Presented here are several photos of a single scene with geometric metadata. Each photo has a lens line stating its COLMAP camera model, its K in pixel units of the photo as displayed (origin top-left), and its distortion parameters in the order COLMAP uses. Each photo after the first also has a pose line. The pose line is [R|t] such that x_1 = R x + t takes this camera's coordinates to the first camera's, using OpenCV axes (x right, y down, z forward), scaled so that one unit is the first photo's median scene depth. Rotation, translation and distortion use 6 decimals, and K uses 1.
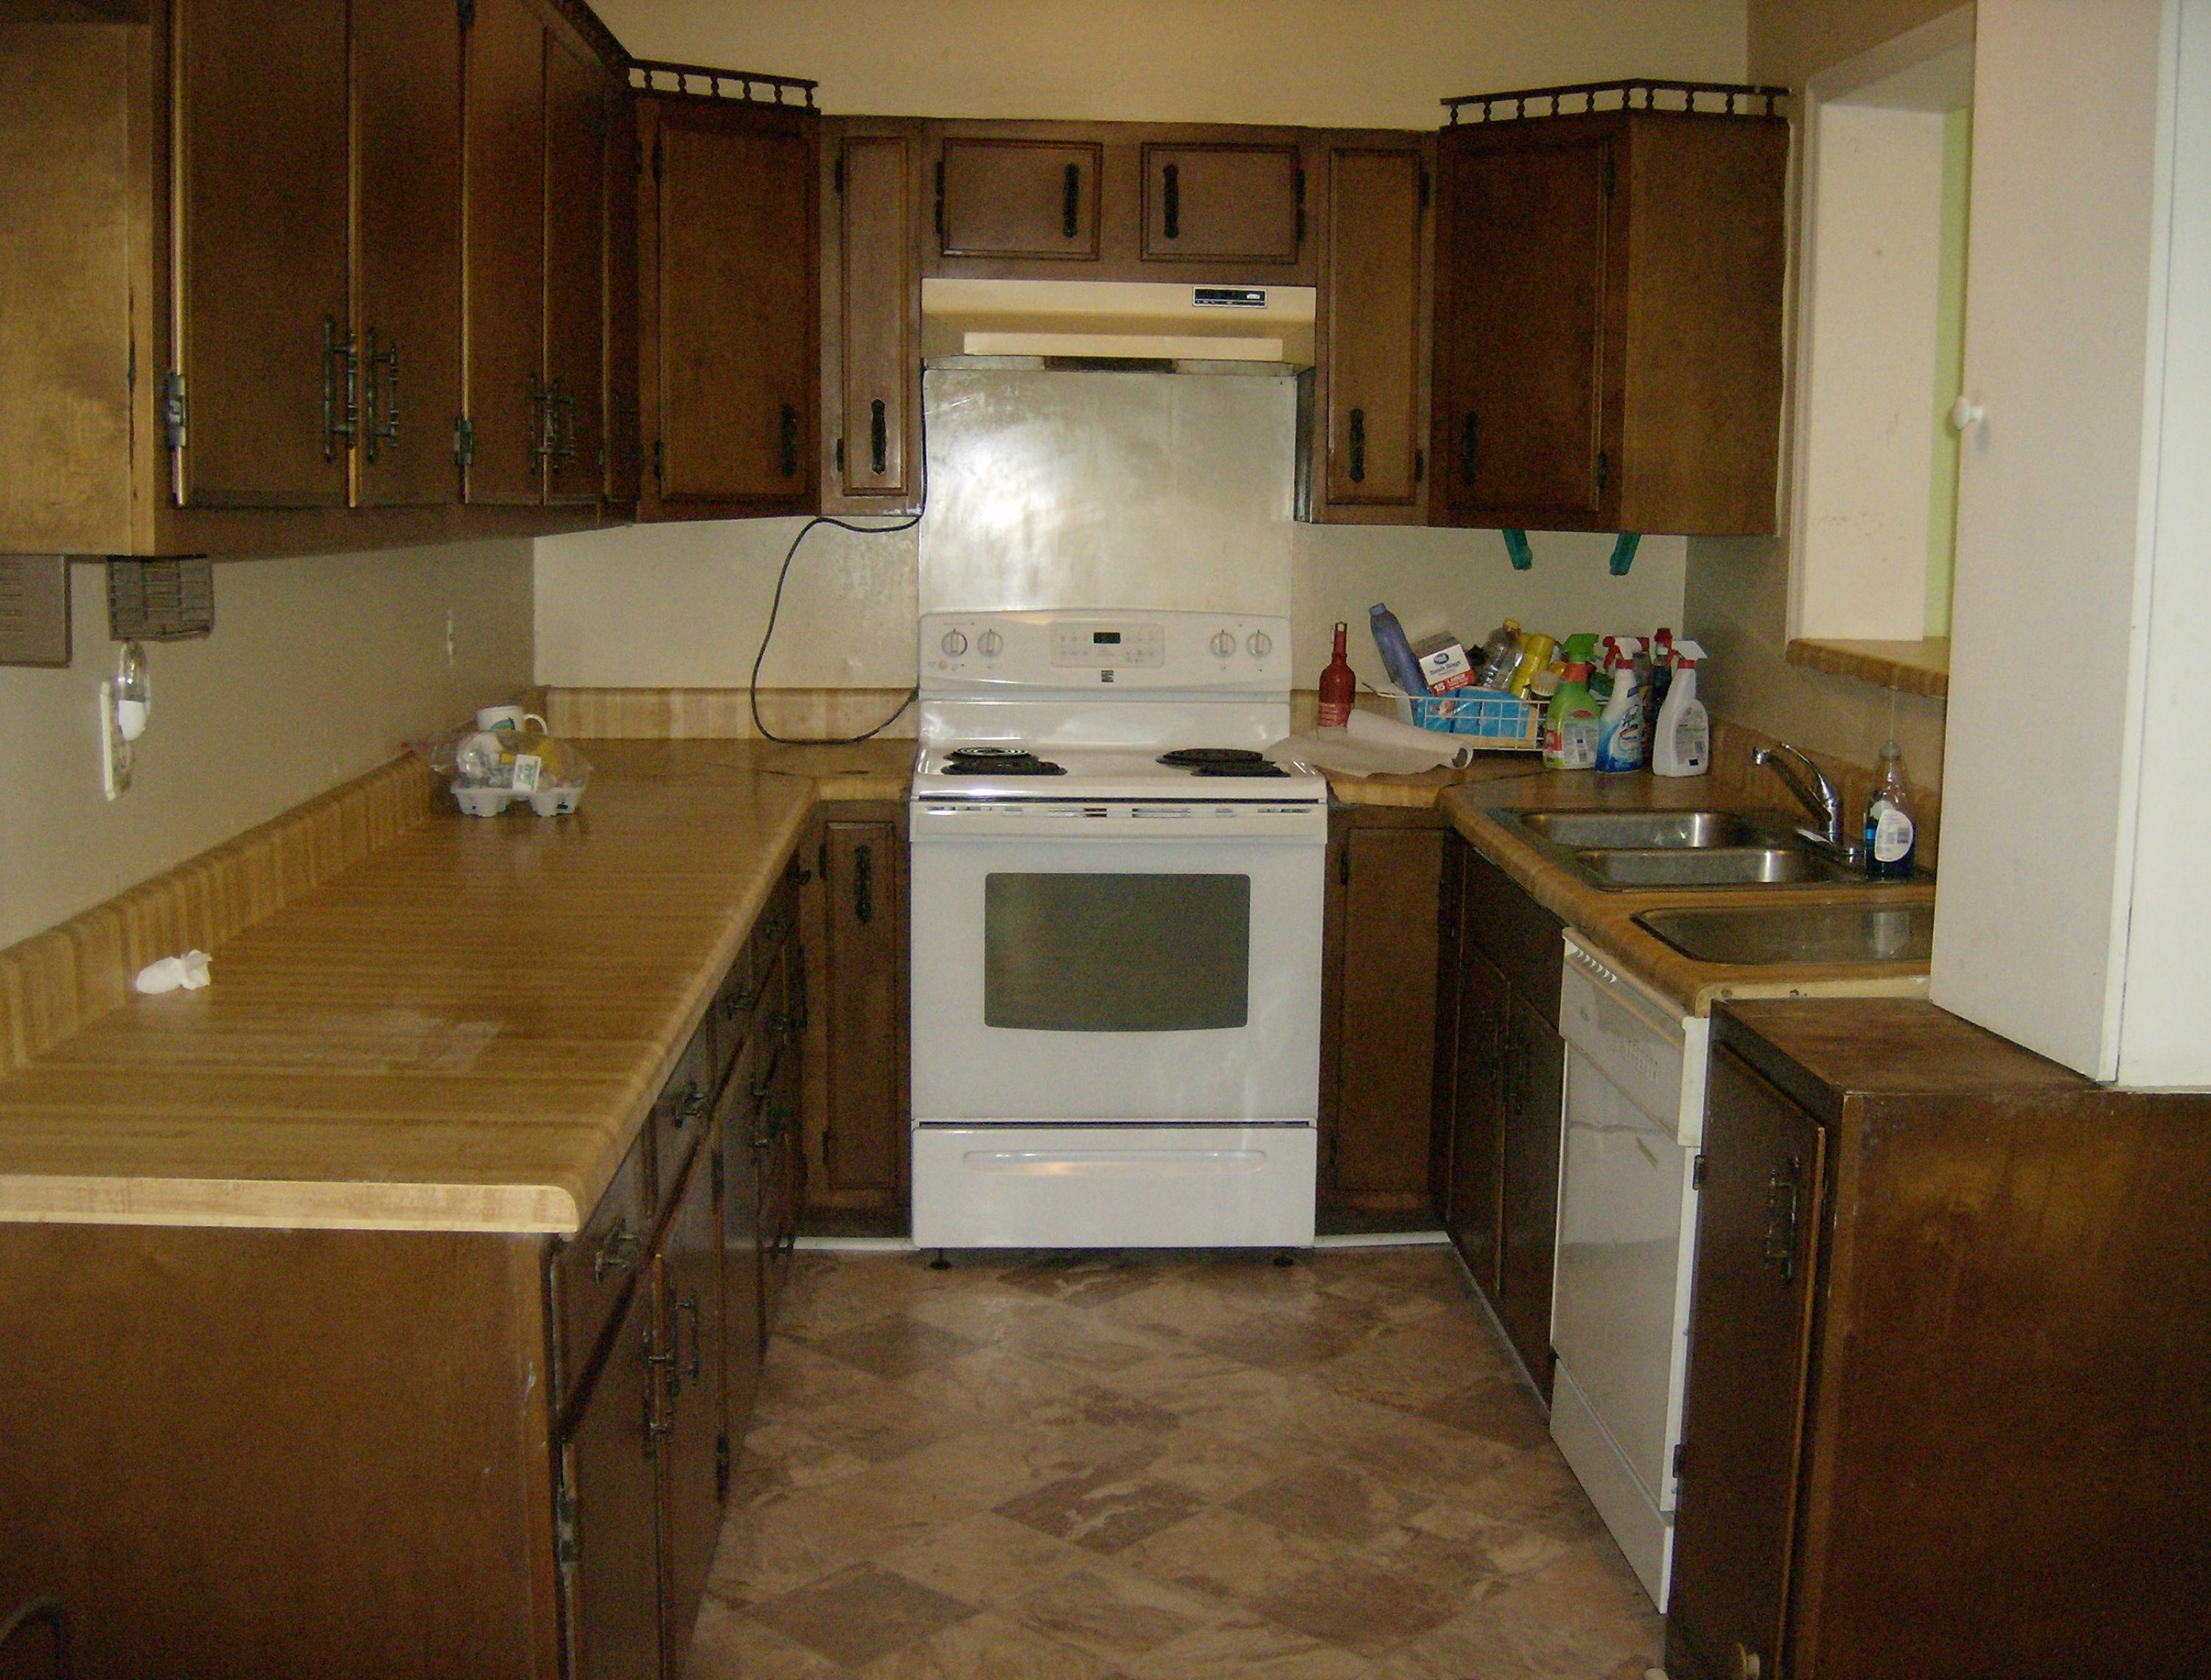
lens RADIAL K [[2540.4, 0, 1105.5], [0, 2540.4, 840.0], [0, 0, 1]] dist [-0.009329, -0.574010]
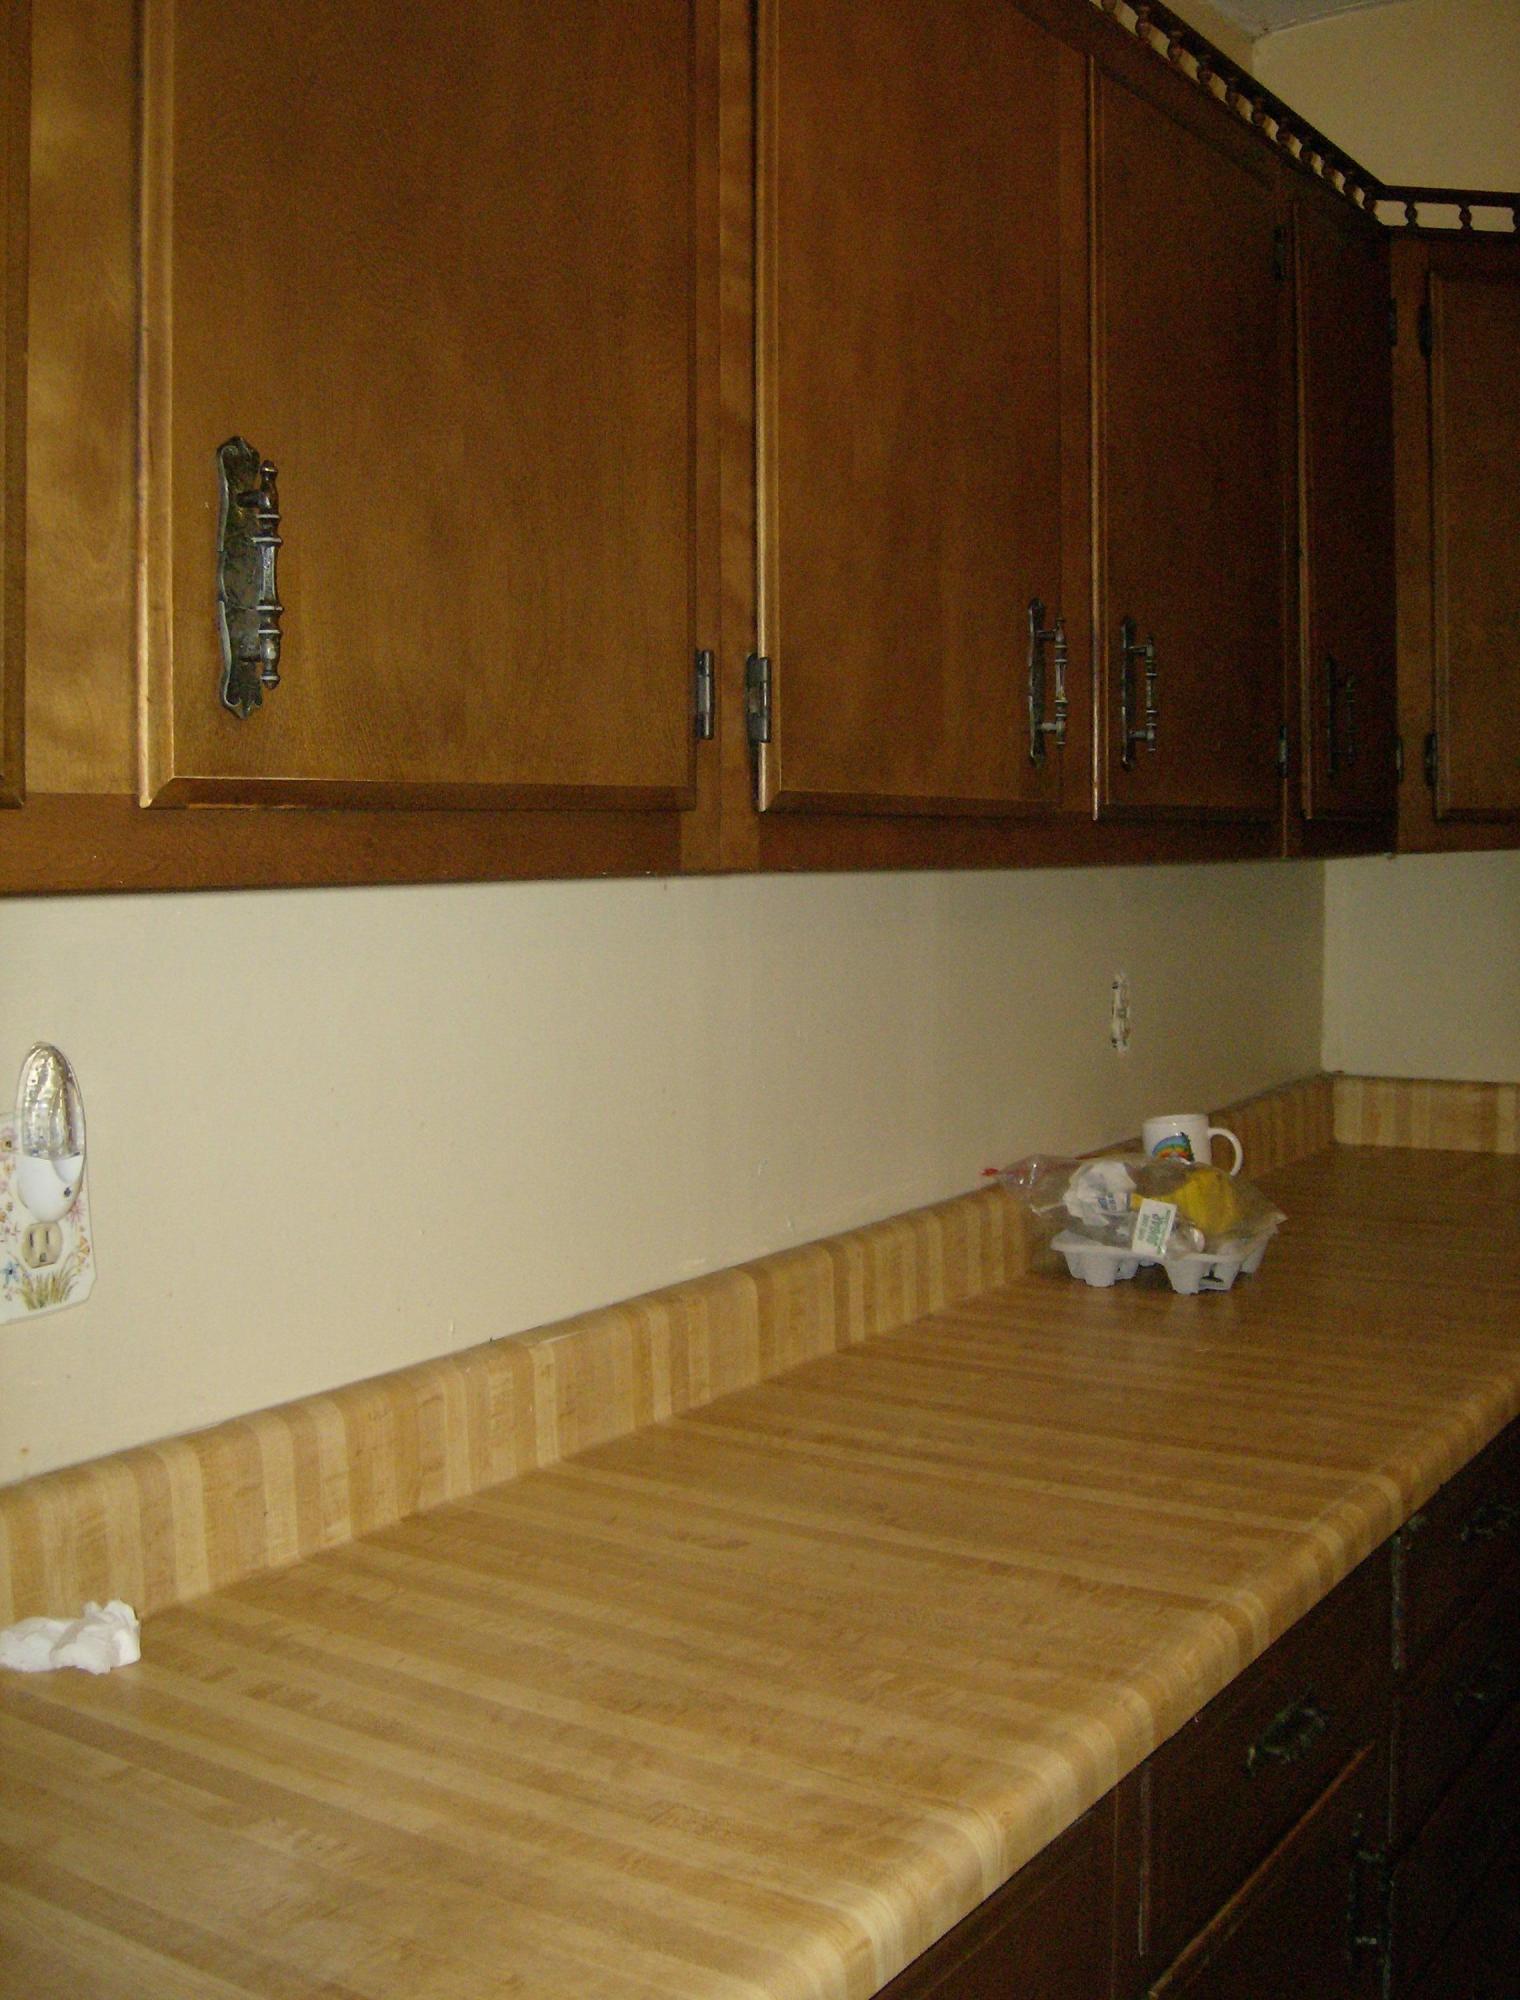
lens RADIAL K [[2298.2, 0, 799.6], [0, 2298.2, 904.3], [0, 0, 1]] dist [-0.009329, -0.574010]
pose [[0.817652, 0.008530, -0.575649, 0.040394], [-0.063534, 0.995120, -0.075497, -0.055969], [0.572196, 0.098304, 0.814204, 0.418265]]
